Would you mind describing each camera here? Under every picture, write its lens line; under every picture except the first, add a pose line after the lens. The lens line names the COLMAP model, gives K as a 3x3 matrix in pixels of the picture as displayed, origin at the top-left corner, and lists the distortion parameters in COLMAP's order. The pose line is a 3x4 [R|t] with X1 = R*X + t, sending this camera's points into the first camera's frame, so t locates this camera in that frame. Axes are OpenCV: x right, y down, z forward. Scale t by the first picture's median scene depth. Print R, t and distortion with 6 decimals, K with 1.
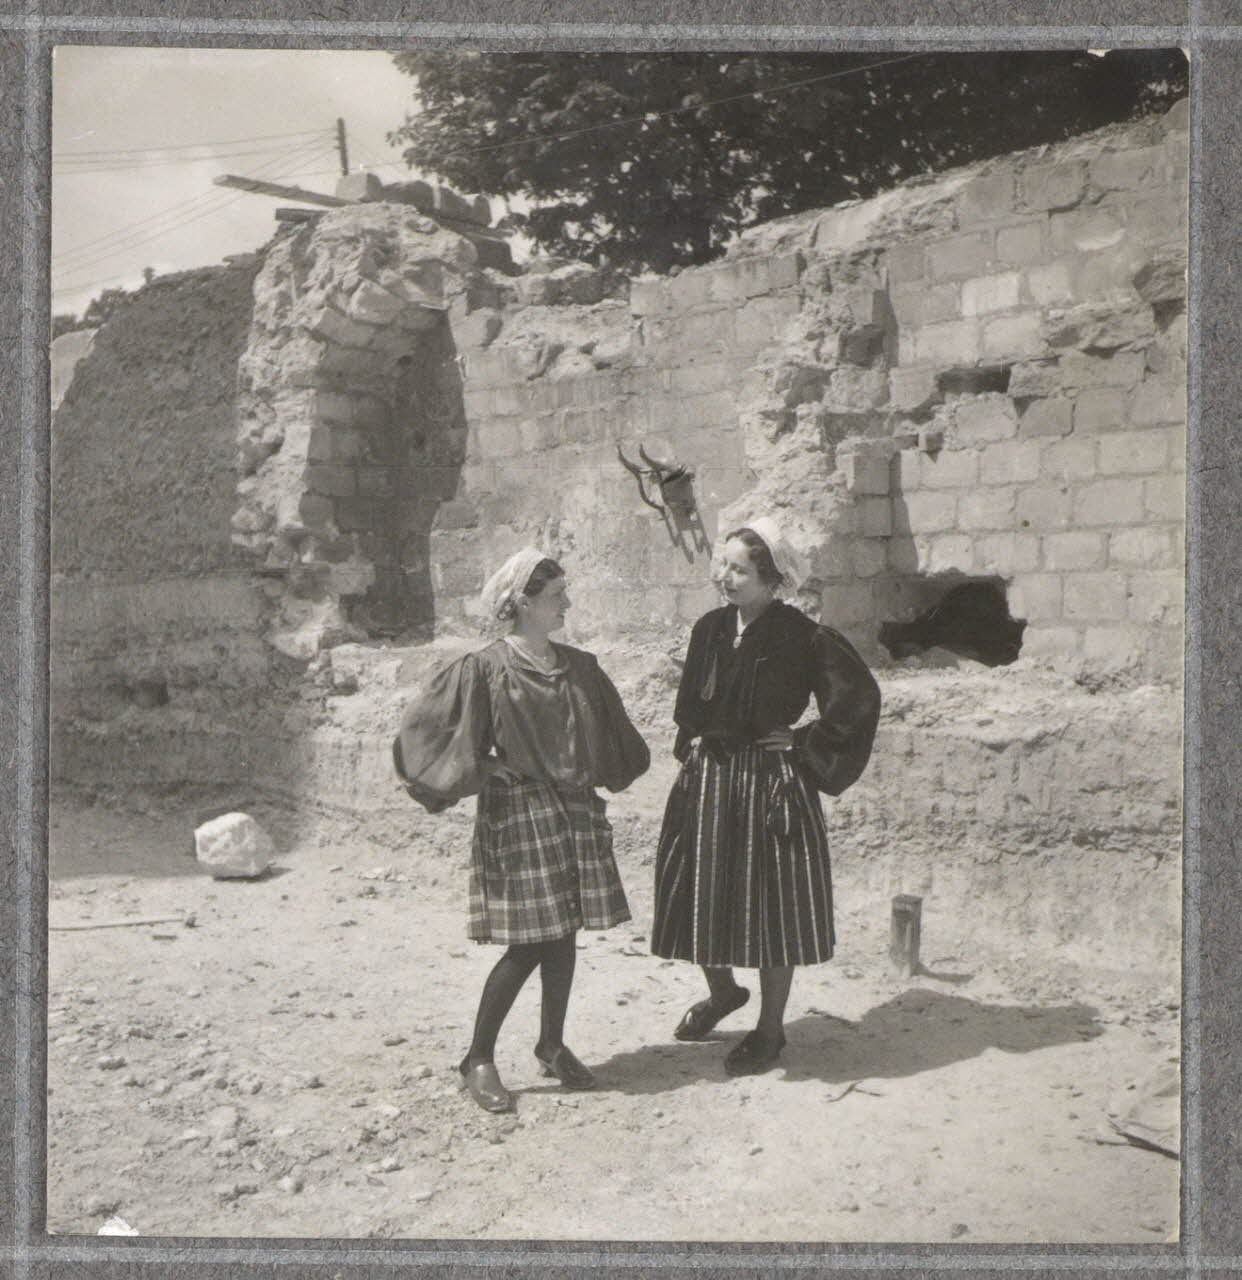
lens RADIAL K [[1659.2, 0, 574.6], [0, 1659.2, 654.3], [0, 0, 1]] dist [0.017747, -0.007110]
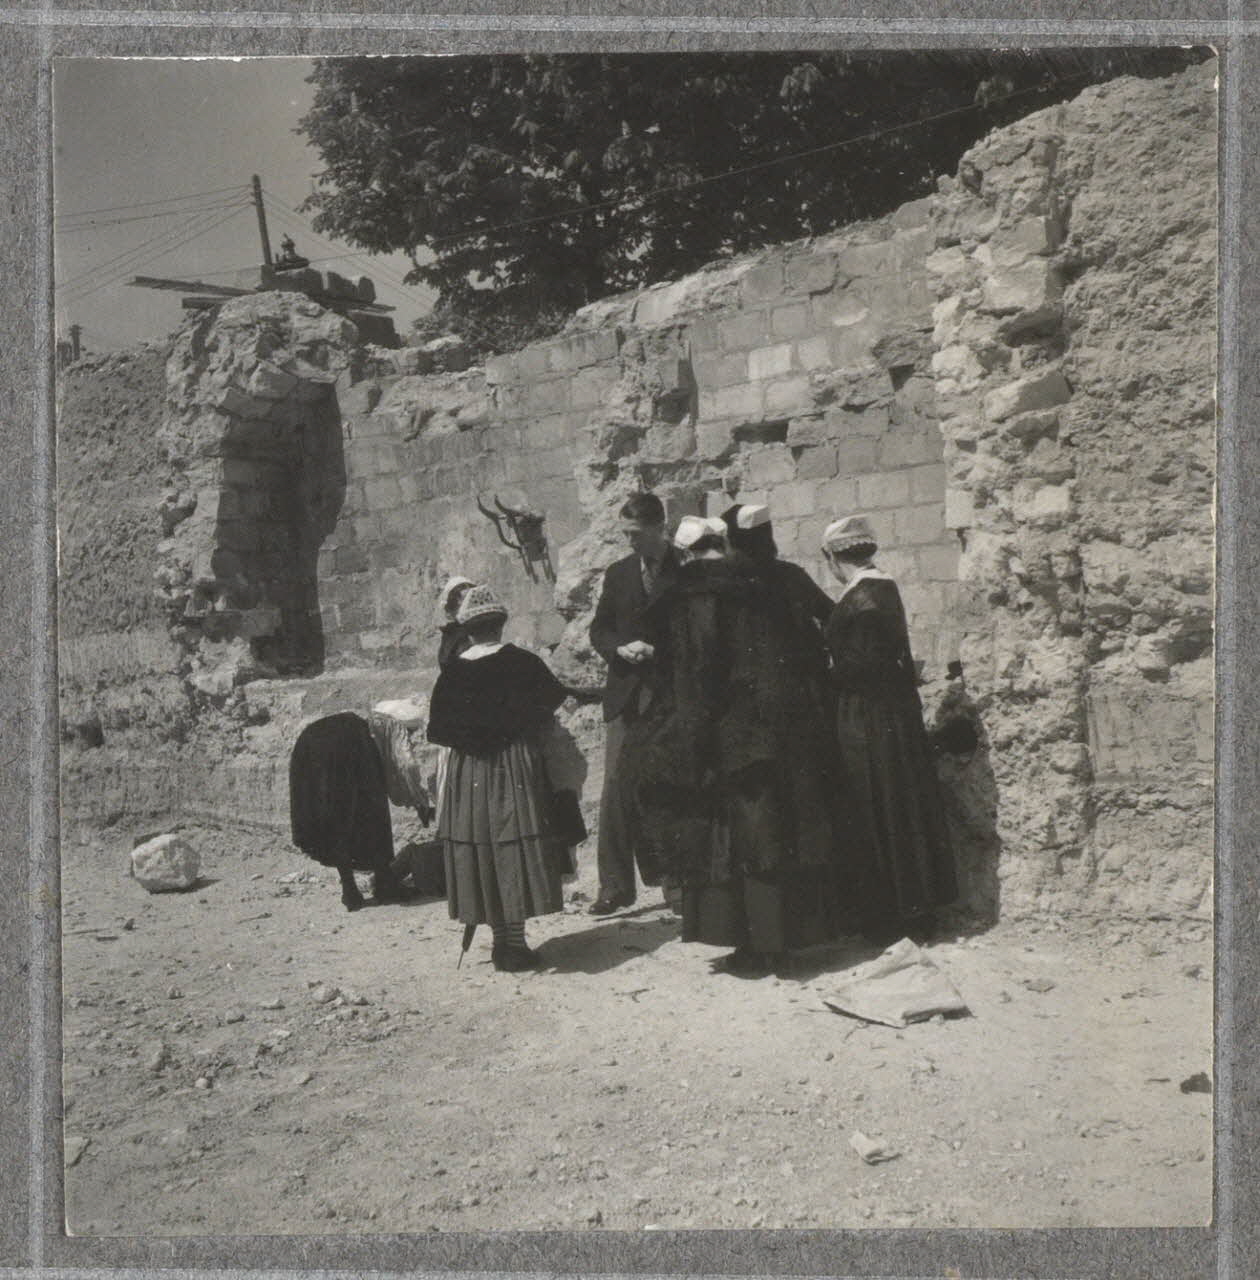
lens RADIAL K [[1738.5, 0, 655.3], [0, 1738.5, 642.1], [0, 0, 1]] dist [-0.028508, -0.038233]
pose [[0.997125, -0.052090, 0.055039, 0.081260], [0.053302, 0.998362, -0.020800, 0.008478], [-0.053866, 0.023674, 0.998268, -0.232661]]
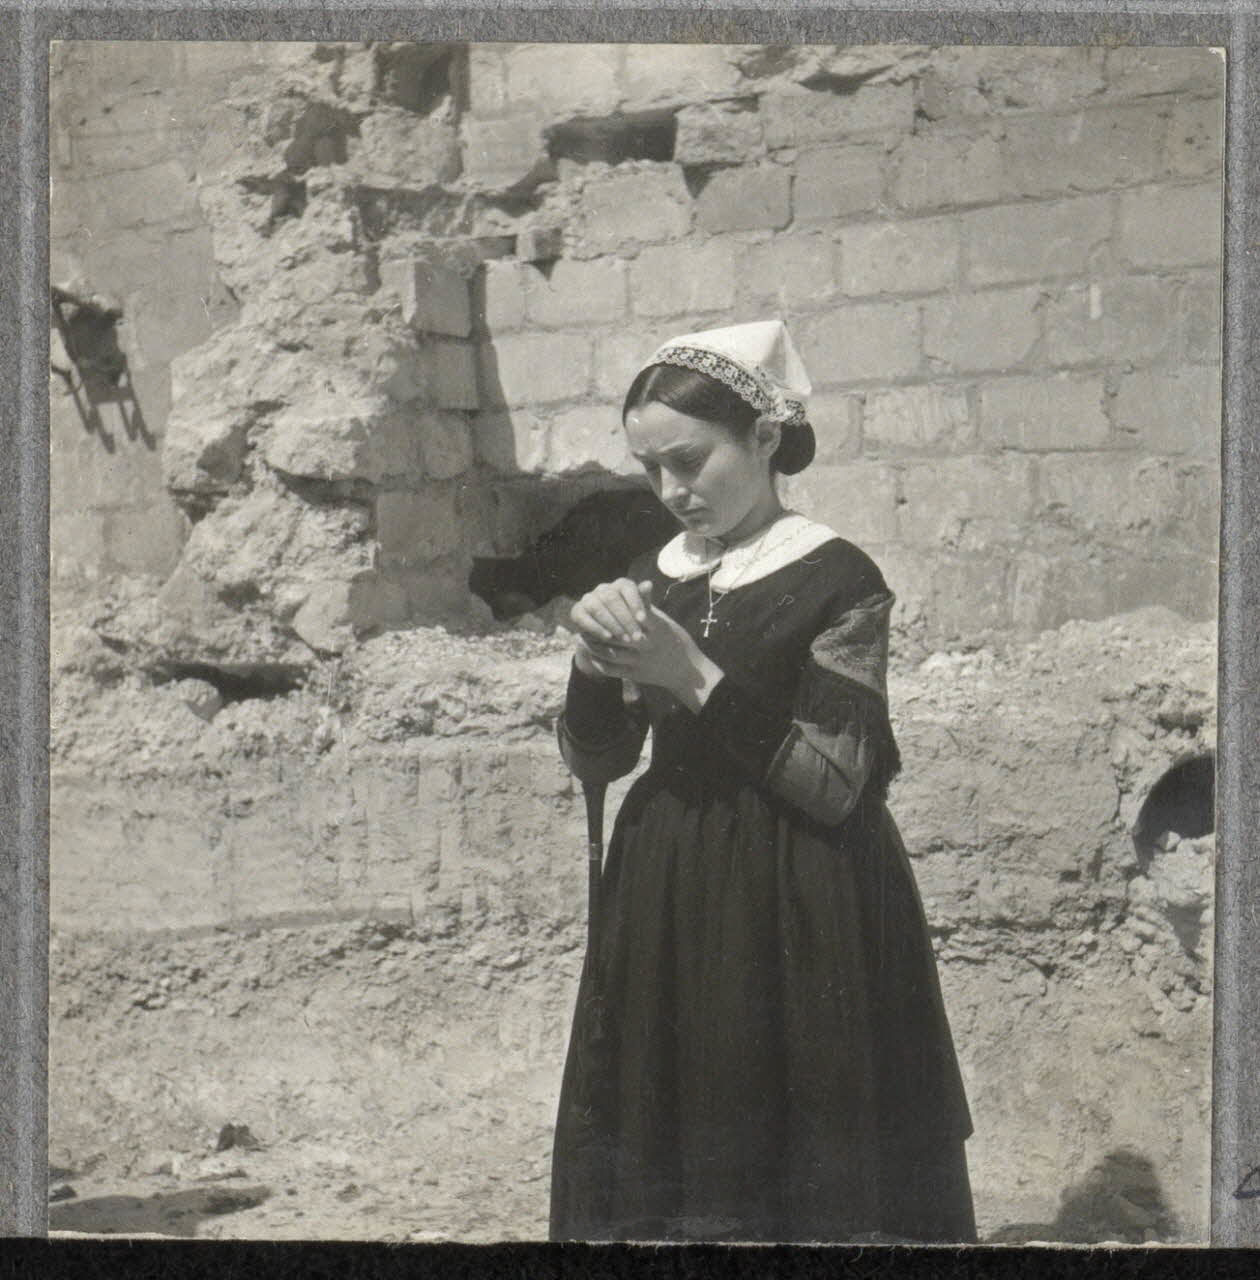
lens RADIAL K [[1506.3, 0, 630.2], [0, 1506.3, 673.4], [0, 0, 1]] dist [0.009033, -0.149819]
pose [[0.927147, -0.064126, 0.369171, 0.036714], [0.045469, 0.997220, 0.059027, -0.006816], [-0.371930, -0.037941, 0.927485, 0.468904]]
